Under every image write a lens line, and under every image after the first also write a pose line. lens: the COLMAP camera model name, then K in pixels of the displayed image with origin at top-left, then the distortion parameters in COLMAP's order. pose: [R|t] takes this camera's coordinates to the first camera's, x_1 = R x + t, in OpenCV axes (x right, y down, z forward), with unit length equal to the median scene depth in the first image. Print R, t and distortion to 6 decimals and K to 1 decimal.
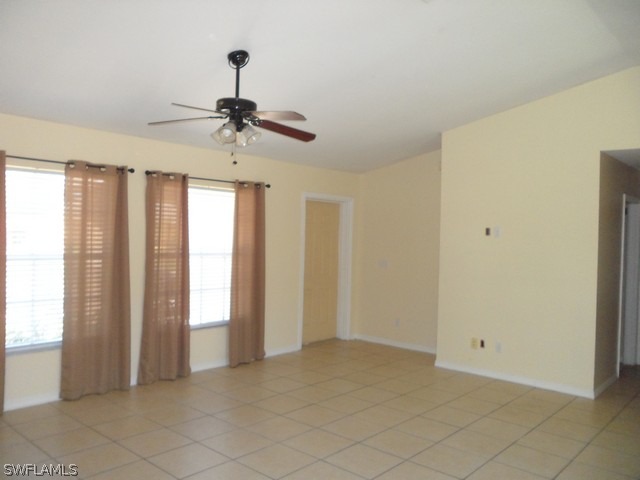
lens RADIAL K [[518.0, 0, 320.0], [0, 518.0, 240.0], [0, 0, 1]] dist [0.001425, 0.005173]
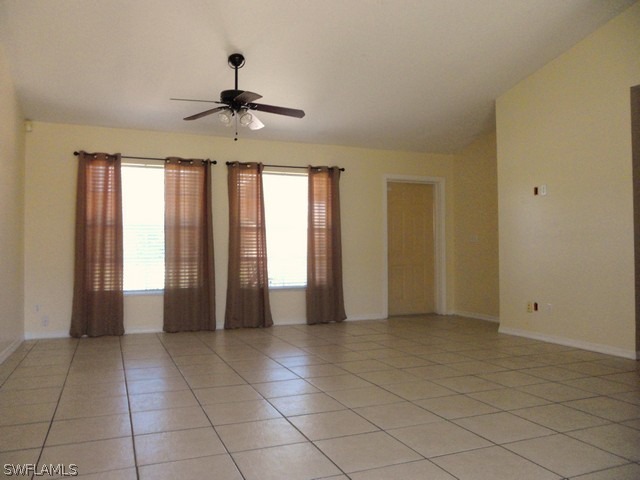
lens RADIAL K [[518.0, 0, 320.0], [0, 518.0, 240.0], [0, 0, 1]] dist [0.001425, 0.005173]
pose [[0.904104, -0.039218, -0.425508, 0.398973], [0.026374, 0.999002, -0.036037, 0.108402], [0.426497, 0.021358, 0.904237, -0.057426]]
